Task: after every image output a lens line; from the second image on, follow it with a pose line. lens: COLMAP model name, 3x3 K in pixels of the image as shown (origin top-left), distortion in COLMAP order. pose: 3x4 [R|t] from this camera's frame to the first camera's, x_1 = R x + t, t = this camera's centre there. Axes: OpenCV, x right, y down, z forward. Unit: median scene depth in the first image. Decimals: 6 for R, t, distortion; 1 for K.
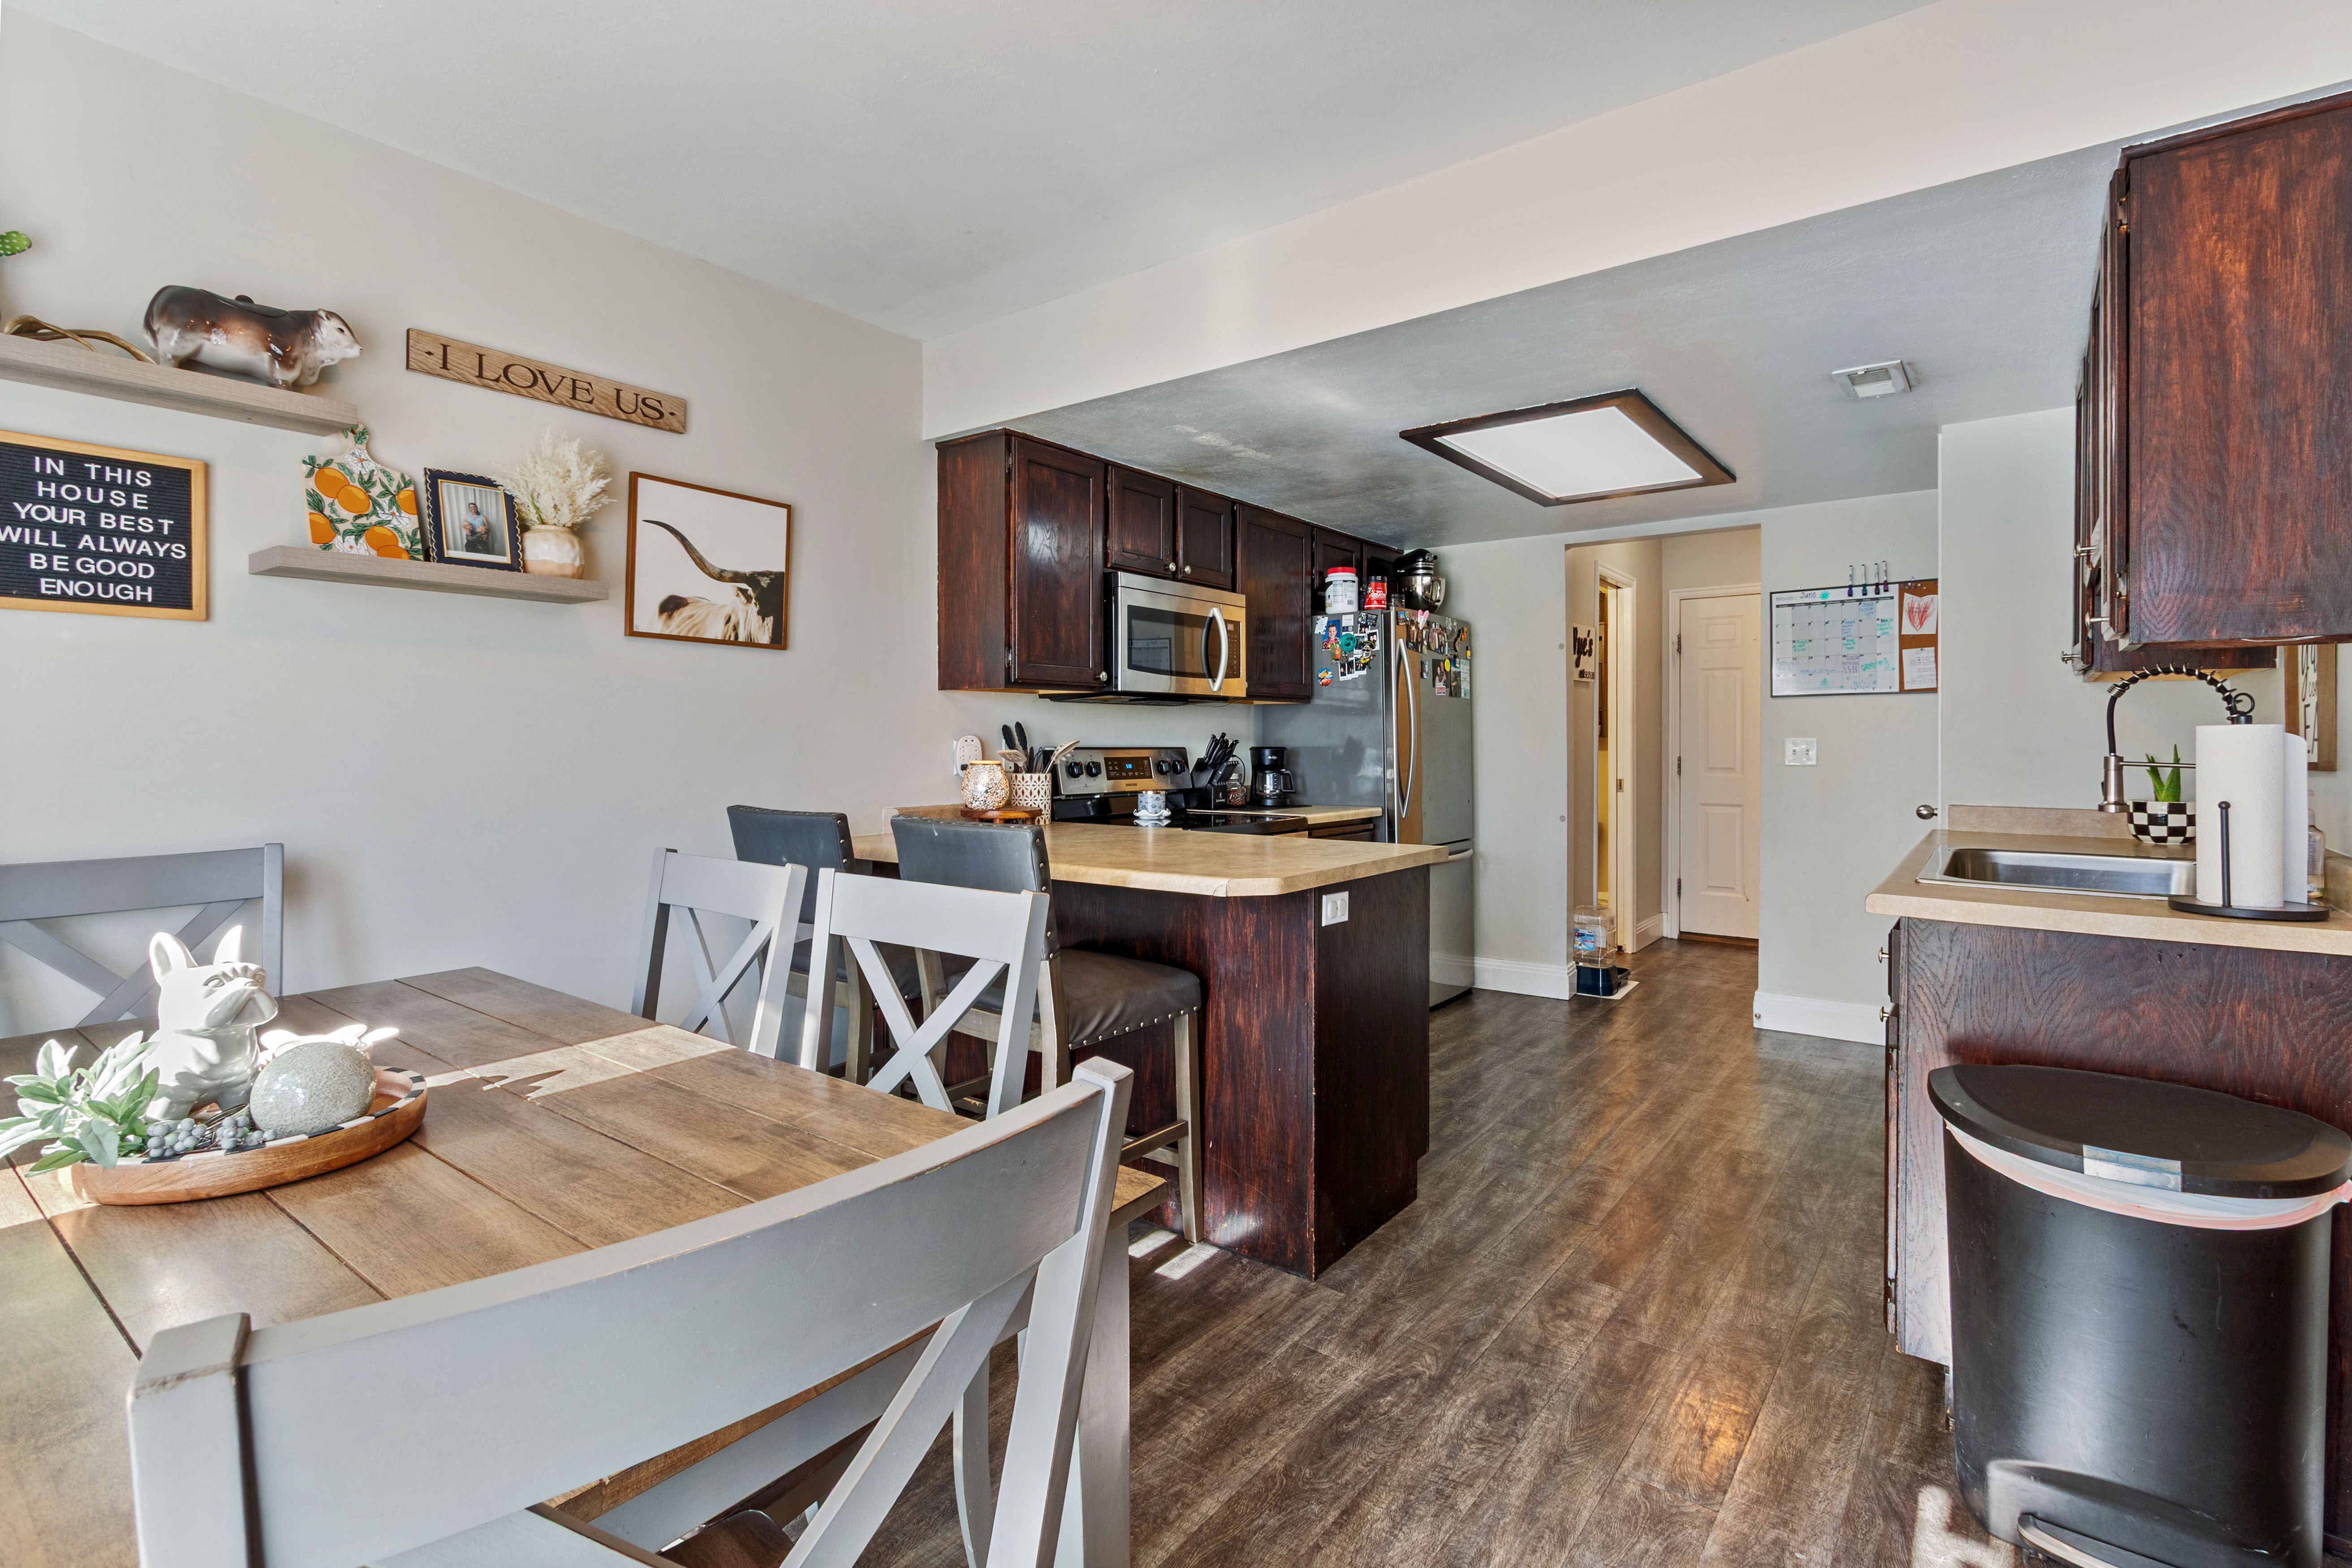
lens RADIAL K [[1084.1, 0, 1185.8], [0, 1084.1, 752.9], [0, 0, 1]] dist [-0.000807, -0.001275]
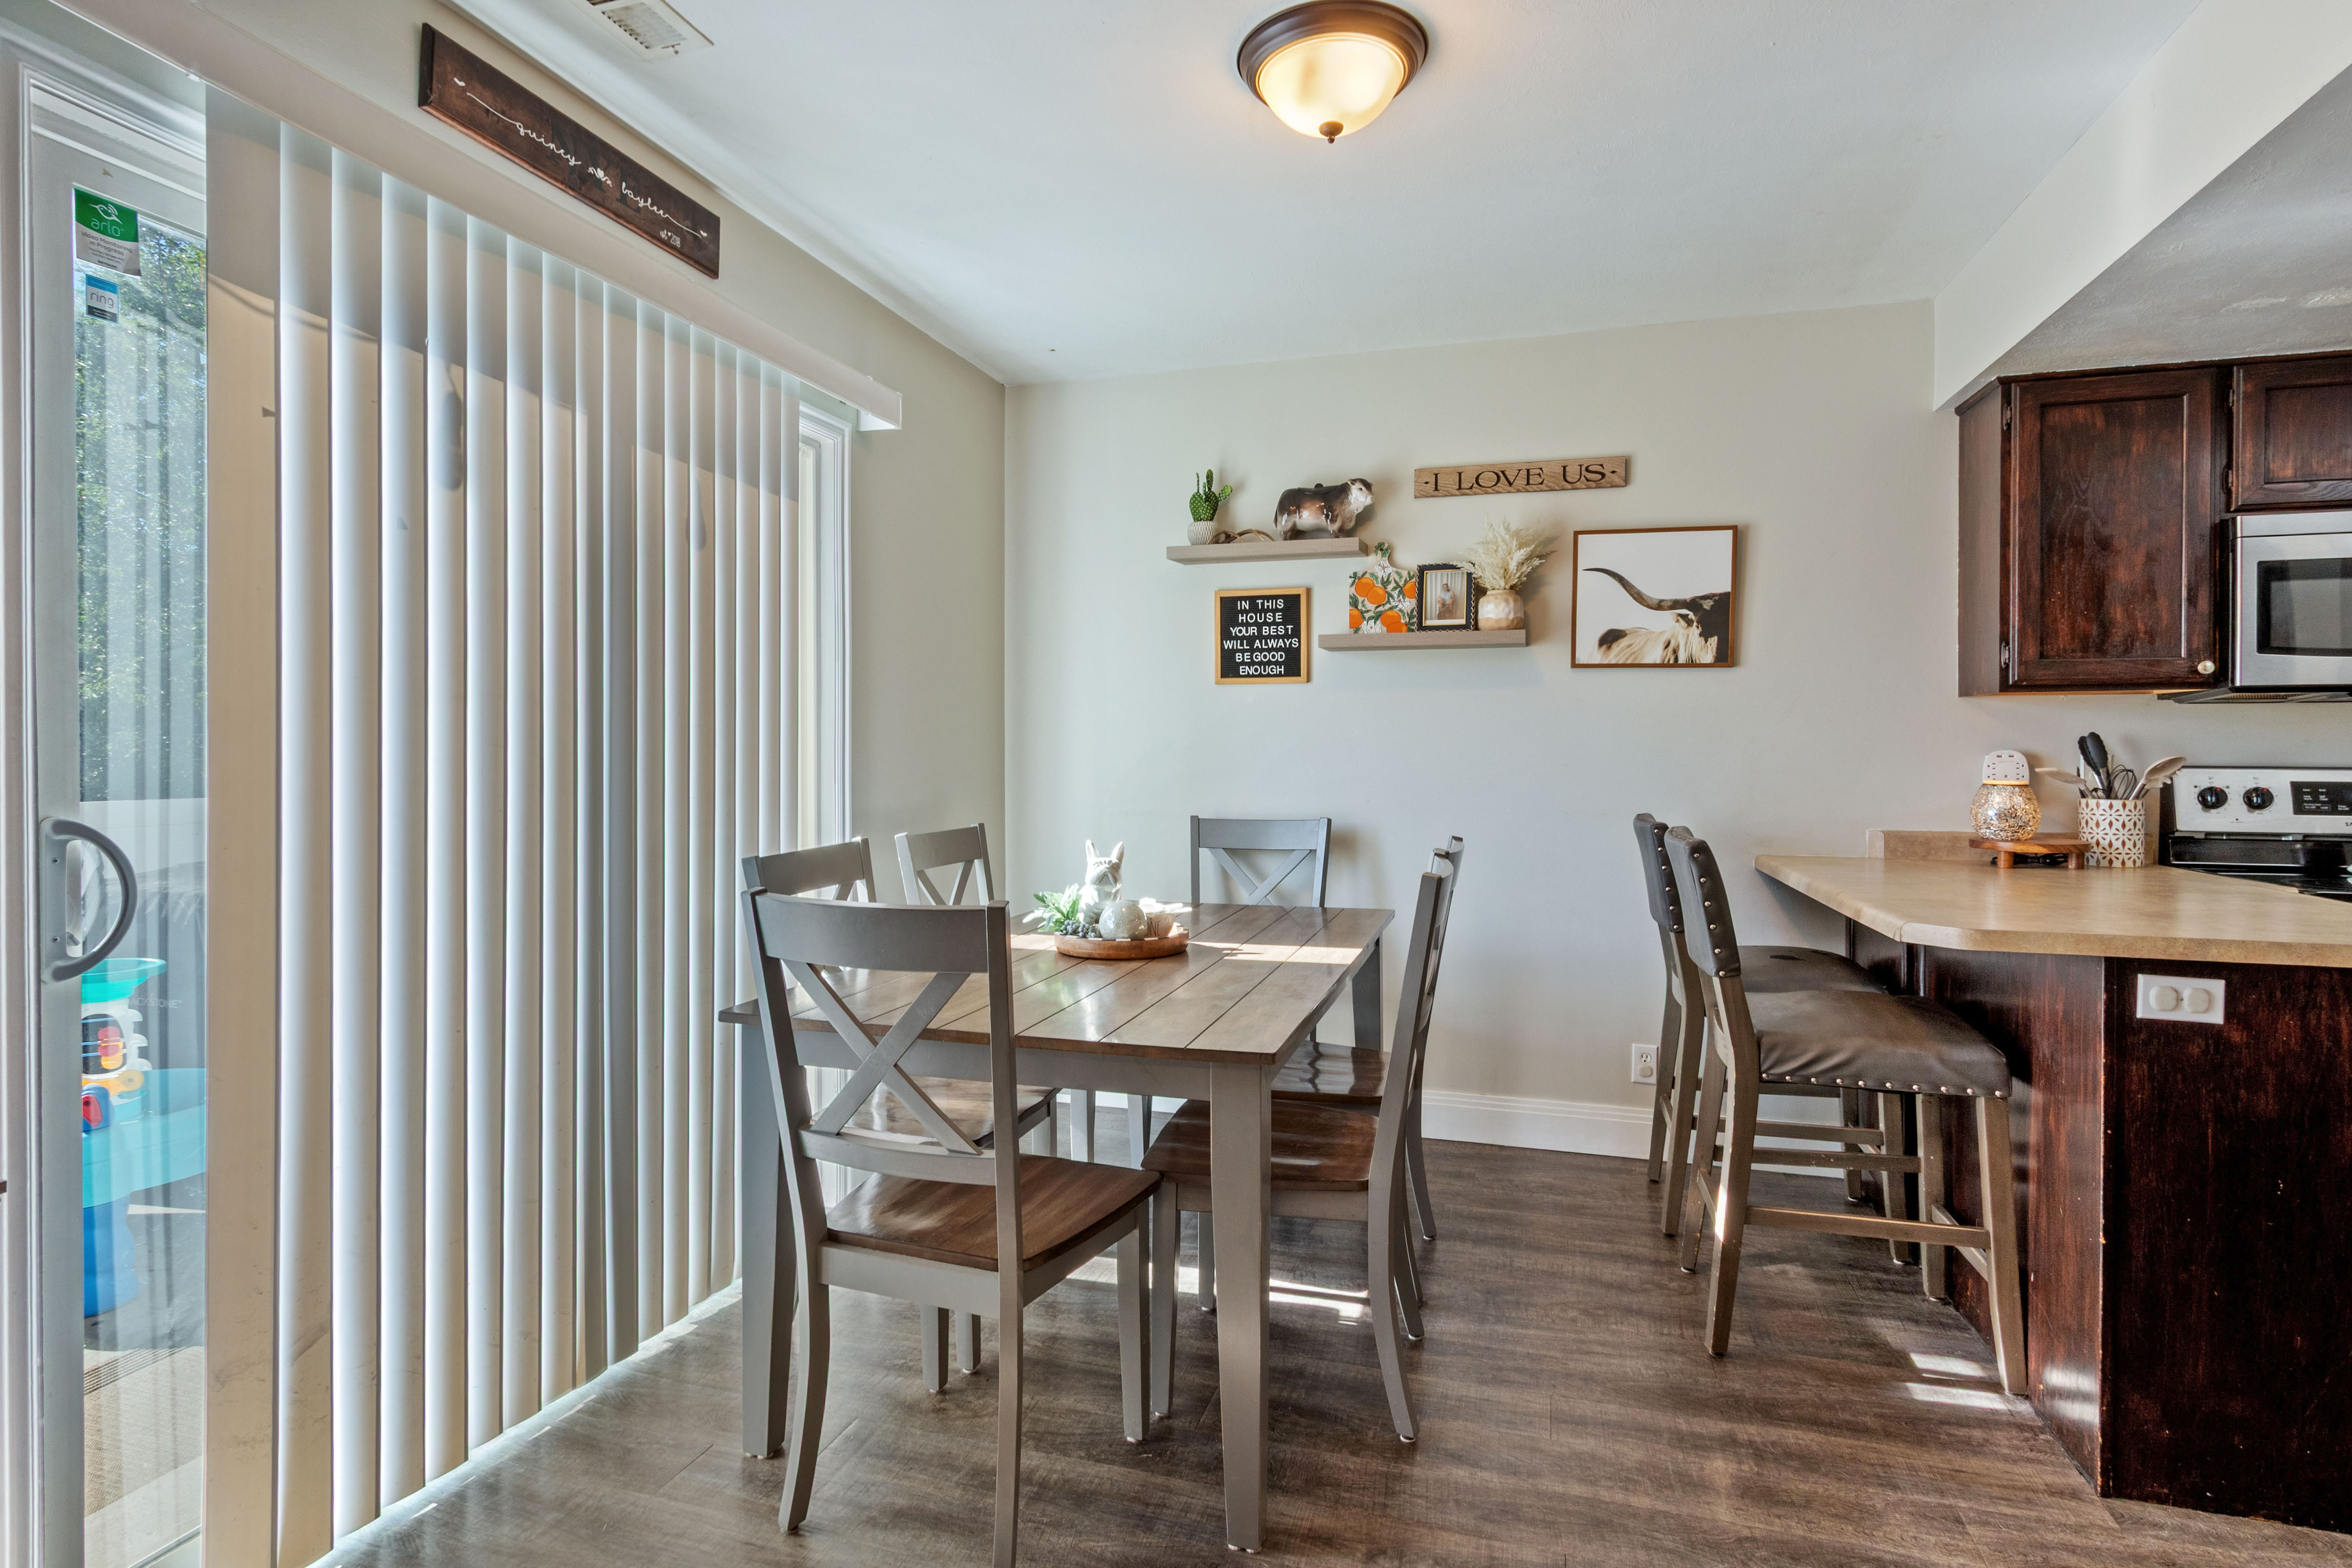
lens RADIAL K [[1225.1, 0, 1169.7], [0, 1225.1, 766.4], [0, 0, 1]] dist [0.002422, -0.001119]
pose [[0.350948, 0.011238, -0.936328, 0.680136], [-0.012879, 0.999891, 0.007174, -0.003159], [0.936306, 0.009541, 0.351054, 0.119693]]
